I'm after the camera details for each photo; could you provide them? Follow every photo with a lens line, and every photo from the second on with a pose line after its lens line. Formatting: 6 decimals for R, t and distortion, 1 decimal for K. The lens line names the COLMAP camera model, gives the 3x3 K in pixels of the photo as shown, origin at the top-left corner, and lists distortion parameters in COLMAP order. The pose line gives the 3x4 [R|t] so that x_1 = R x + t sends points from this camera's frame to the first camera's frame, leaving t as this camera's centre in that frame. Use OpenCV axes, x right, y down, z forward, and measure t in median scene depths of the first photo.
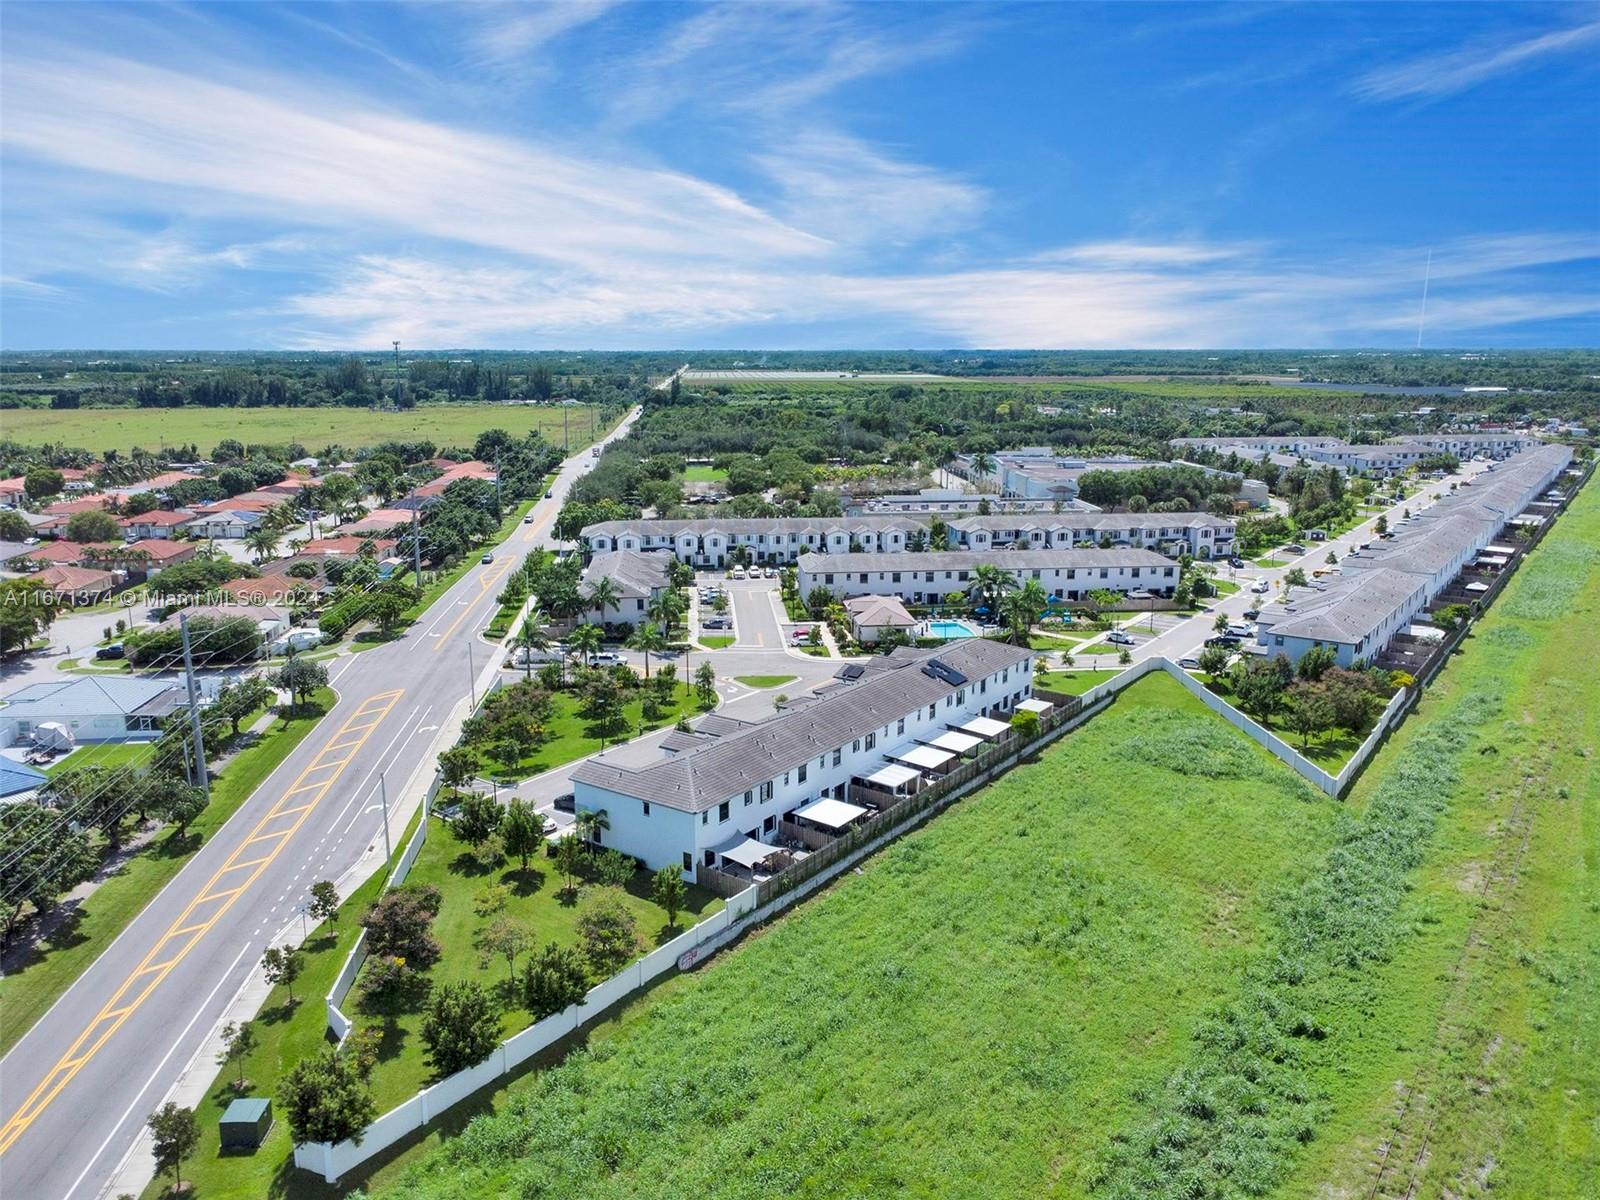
lens RADIAL K [[1184.4, 0, 800.0], [0, 1184.4, 600.0], [0, 0, 1]] dist [-0.005119, 0.033037]
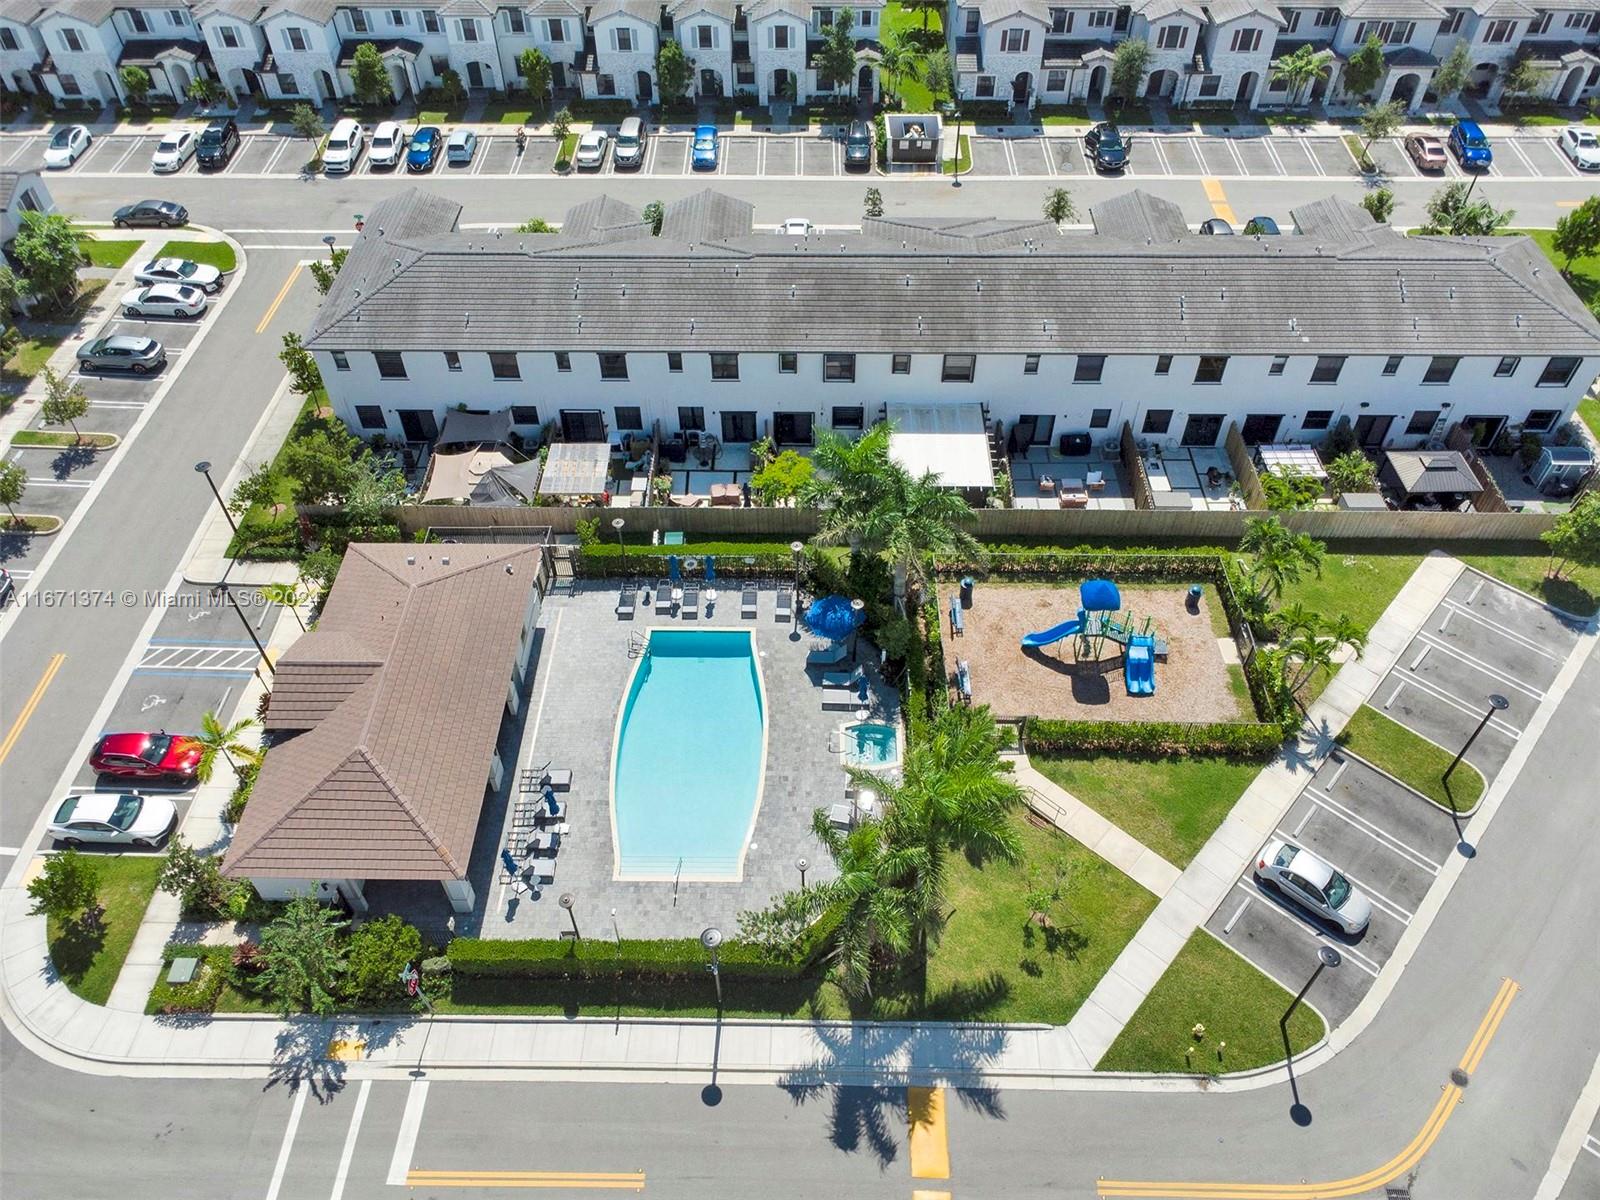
lens RADIAL K [[1184.4, 0, 800.0], [0, 1184.4, 600.0], [0, 0, 1]] dist [-0.005119, 0.033037]
pose [[0.994182, 0.075149, -0.077168, 0.153130], [-0.018515, 0.824978, 0.564861, -0.137926], [0.106111, -0.560146, 0.821570, 0.709483]]
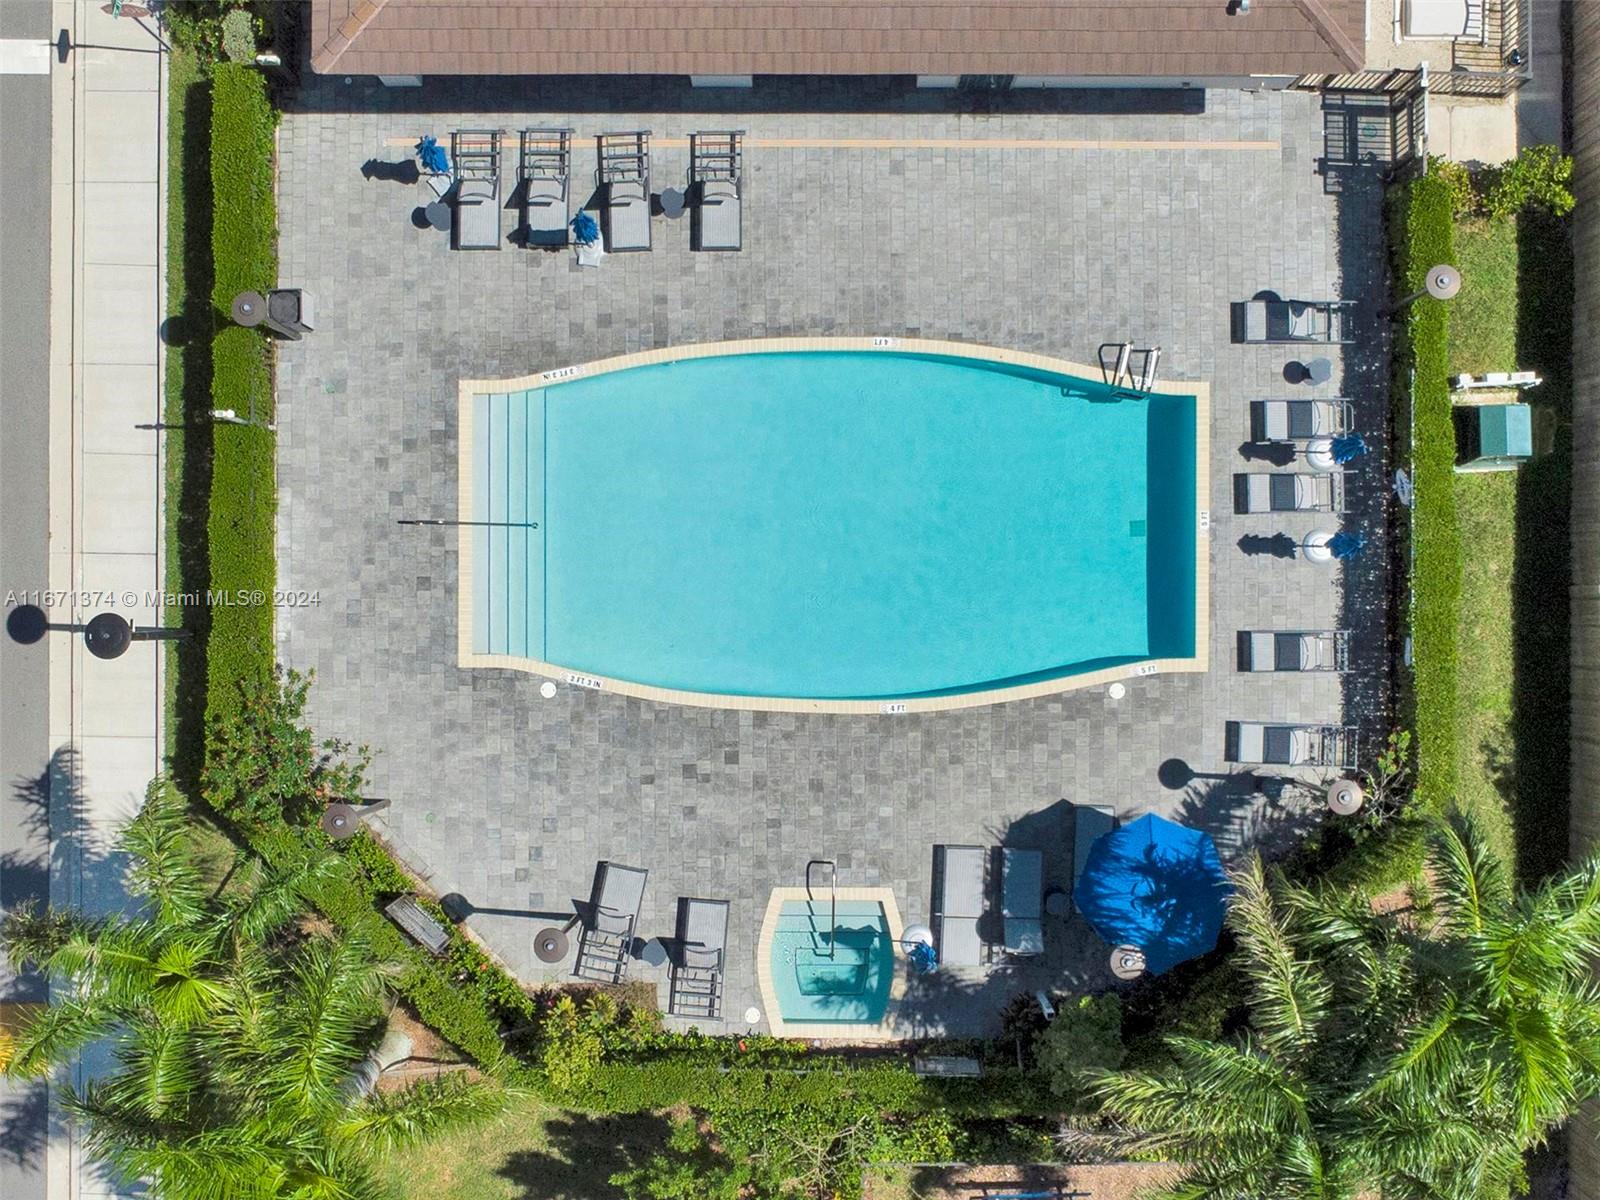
lens RADIAL K [[1184.4, 0, 800.0], [0, 1184.4, 600.0], [0, 0, 1]] dist [-0.005119, 0.033037]
pose [[-0.097527, 0.995221, 0.004857, 0.122547], [-0.220229, -0.026340, 0.975092, -0.077917], [0.970560, 0.094028, 0.221745, 0.855139]]
